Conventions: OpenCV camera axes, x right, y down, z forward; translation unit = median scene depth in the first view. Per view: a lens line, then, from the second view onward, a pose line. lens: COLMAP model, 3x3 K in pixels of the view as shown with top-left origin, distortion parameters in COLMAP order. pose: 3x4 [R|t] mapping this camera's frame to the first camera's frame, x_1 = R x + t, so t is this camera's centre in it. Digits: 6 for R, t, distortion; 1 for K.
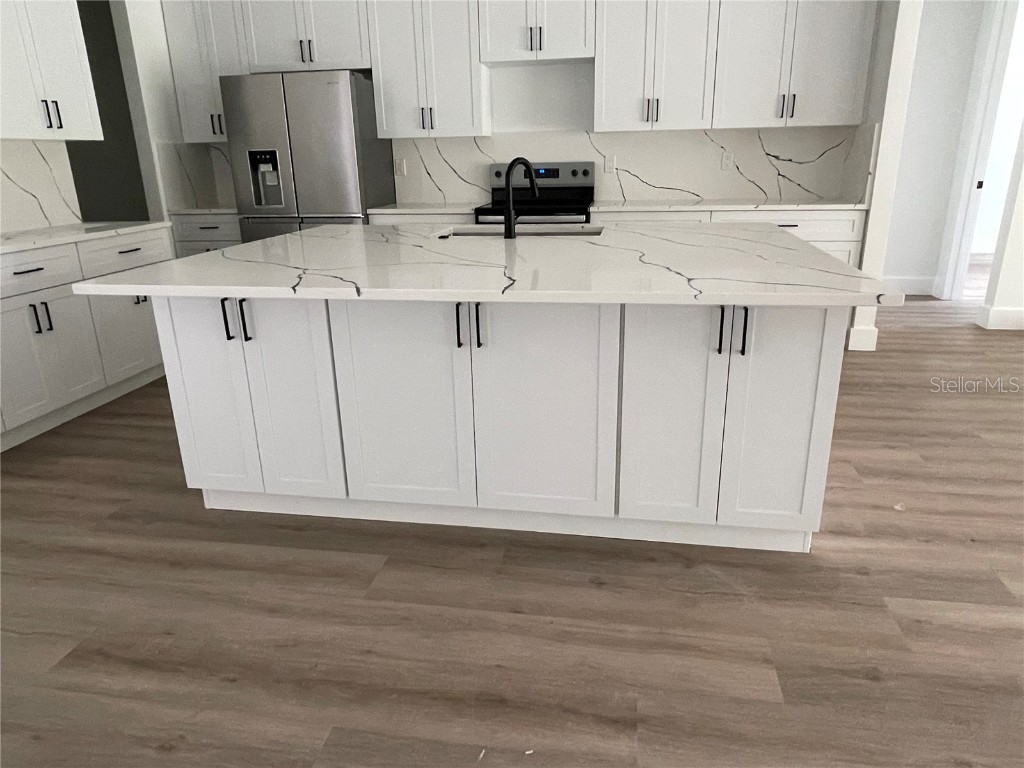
lens RADIAL K [[658.3, 0, 512.1], [0, 658.3, 378.8], [0, 0, 1]] dist [0.004060, -0.009445]
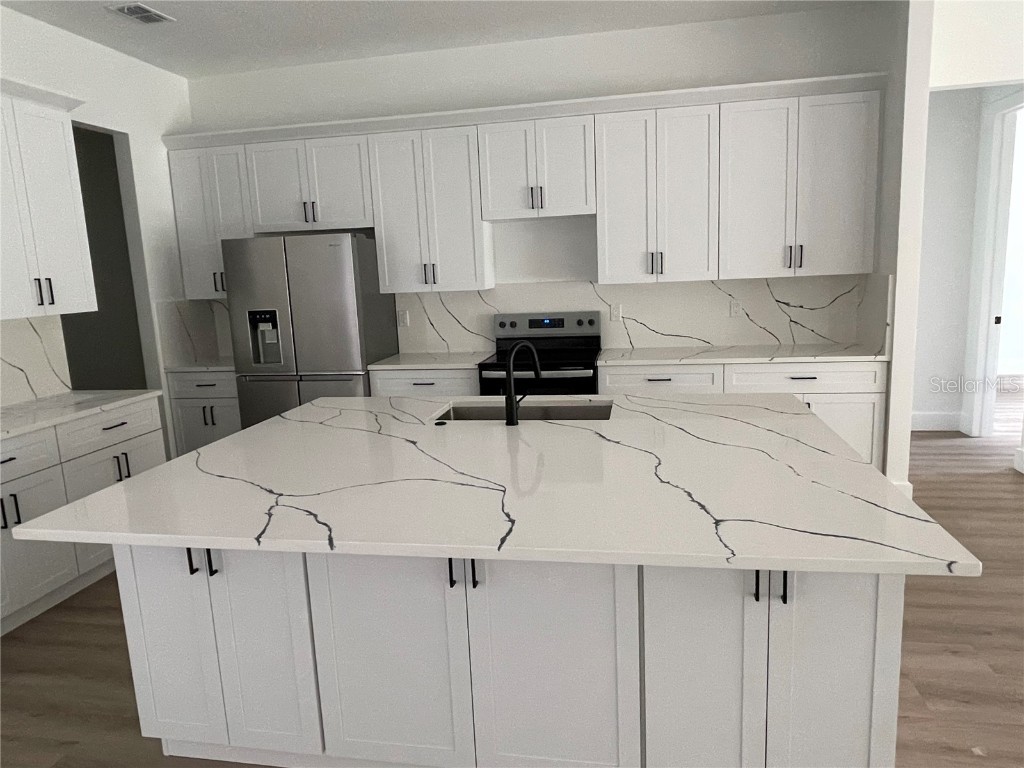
lens RADIAL K [[658.3, 0, 514.1], [0, 658.3, 384.1], [0, 0, 1]] dist [0.004060, -0.009445]
pose [[0.999689, -0.021116, -0.013238, 0.008778], [0.018889, 0.988463, -0.150277, -0.085853], [0.016258, 0.149980, 0.988555, 0.050722]]
